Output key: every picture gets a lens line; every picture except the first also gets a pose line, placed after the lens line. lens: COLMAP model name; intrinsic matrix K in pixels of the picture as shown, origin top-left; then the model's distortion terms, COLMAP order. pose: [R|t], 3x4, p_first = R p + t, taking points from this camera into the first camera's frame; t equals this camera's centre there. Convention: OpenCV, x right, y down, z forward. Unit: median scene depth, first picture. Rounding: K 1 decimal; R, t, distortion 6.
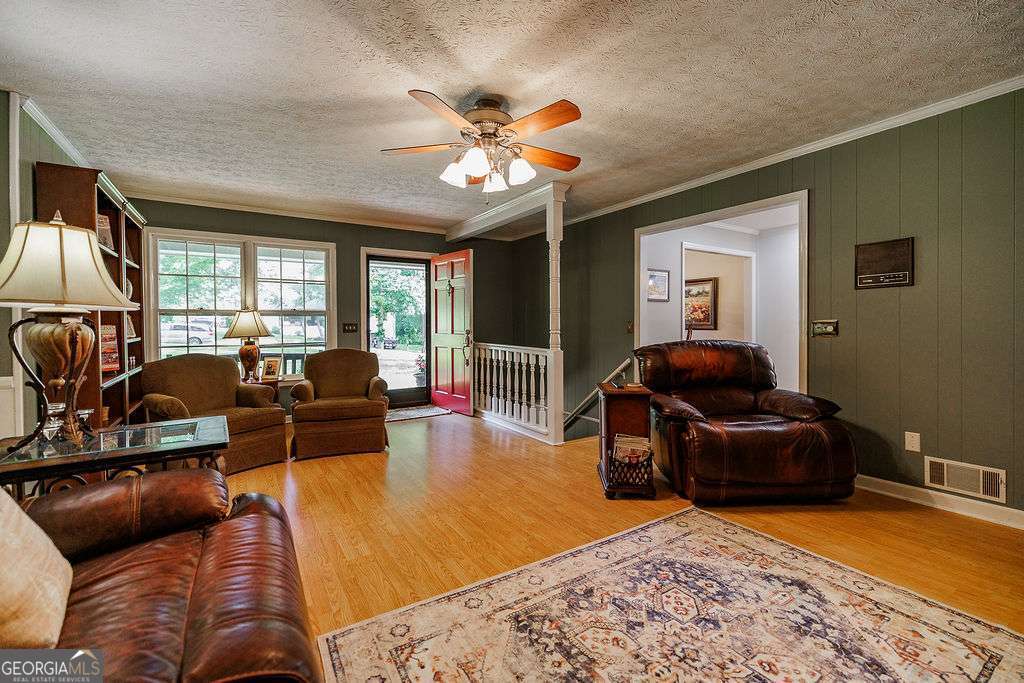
lens RADIAL K [[437.8, 0, 514.2], [0, 437.8, 331.6], [0, 0, 1]] dist [-0.000083, 0.000064]
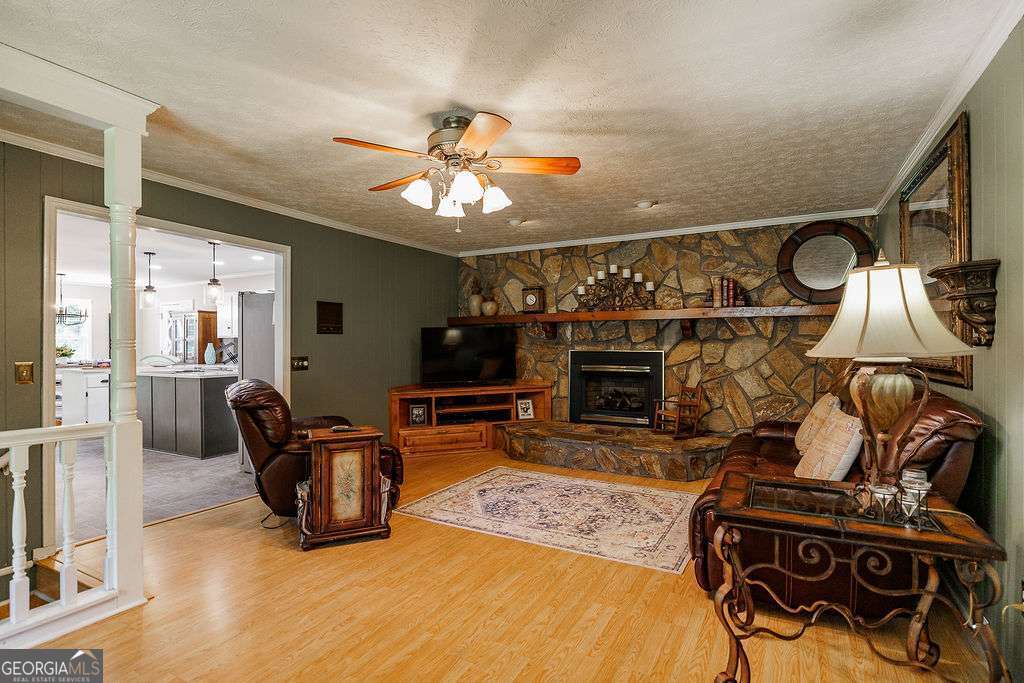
lens RADIAL K [[502.5, 0, 521.0], [0, 502.5, 342.6], [0, 0, 1]] dist [-0.000483, -0.000207]
pose [[-0.492284, 0.012252, 0.870348, -0.580029], [0.017208, 0.999842, -0.004342, -0.034294], [-0.870264, 0.012840, -0.492418, 0.795370]]
